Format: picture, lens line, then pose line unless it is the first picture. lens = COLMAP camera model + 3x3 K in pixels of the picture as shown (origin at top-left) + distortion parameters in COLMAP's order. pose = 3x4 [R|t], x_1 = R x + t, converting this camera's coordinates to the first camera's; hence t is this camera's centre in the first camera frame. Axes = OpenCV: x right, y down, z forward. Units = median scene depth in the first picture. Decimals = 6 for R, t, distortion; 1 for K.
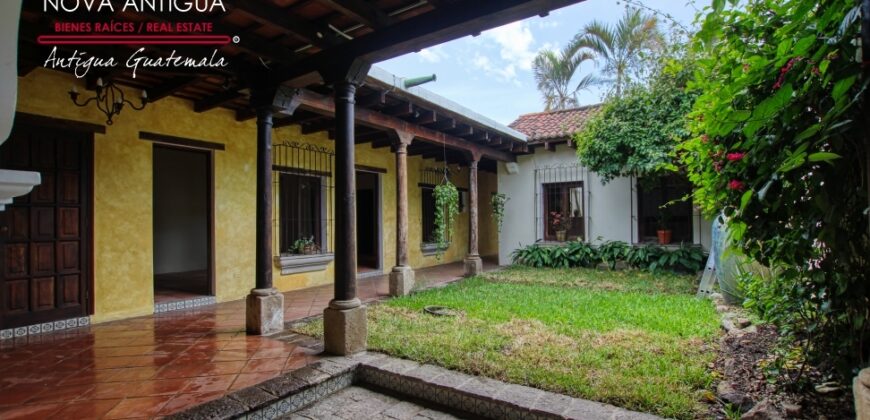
lens RADIAL K [[393.5, 0, 433.2], [0, 393.5, 212.9], [0, 0, 1]] dist [-0.034381, 0.000265]
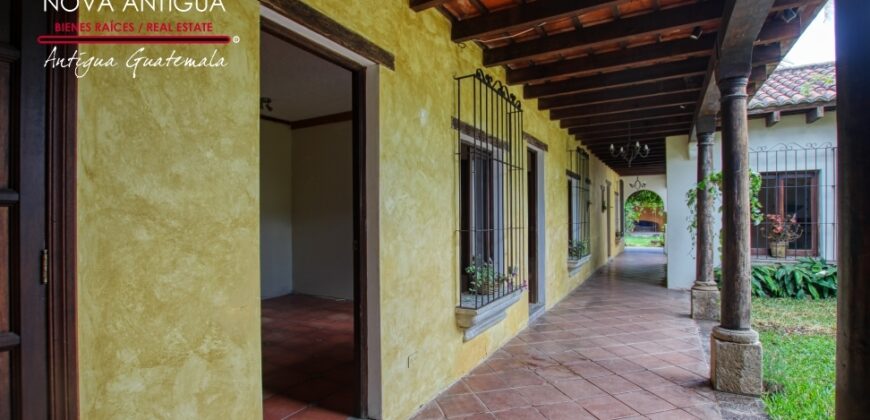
lens RADIAL K [[393.5, 0, 431.4], [0, 393.5, 212.7], [0, 0, 1]] dist [-0.034381, 0.000265]
pose [[0.997548, 0.007542, 0.069579, -0.529196], [-0.008310, 0.999908, 0.010758, -0.011365], [-0.069492, -0.011310, 0.997518, 0.579777]]
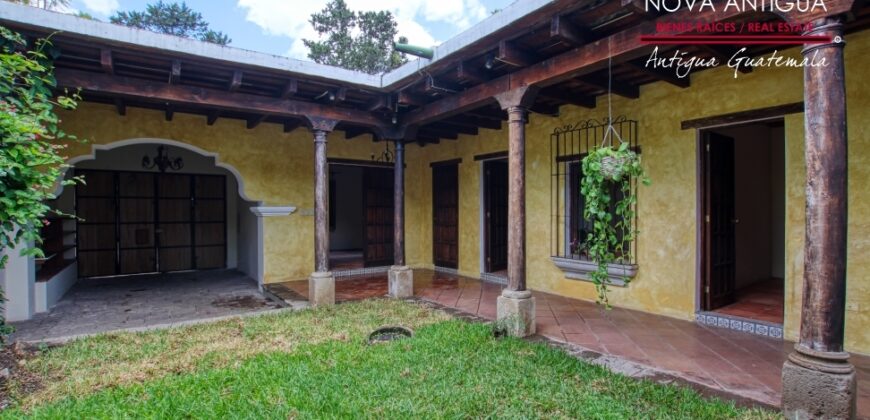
lens RADIAL K [[393.5, 0, 433.0], [0, 393.5, 211.3], [0, 0, 1]] dist [-0.034381, 0.000265]
pose [[-0.327143, 0.014066, -0.944870, 0.640755], [0.026804, 0.999625, 0.005601, -0.007349], [0.944595, -0.023494, -0.327397, 1.153411]]
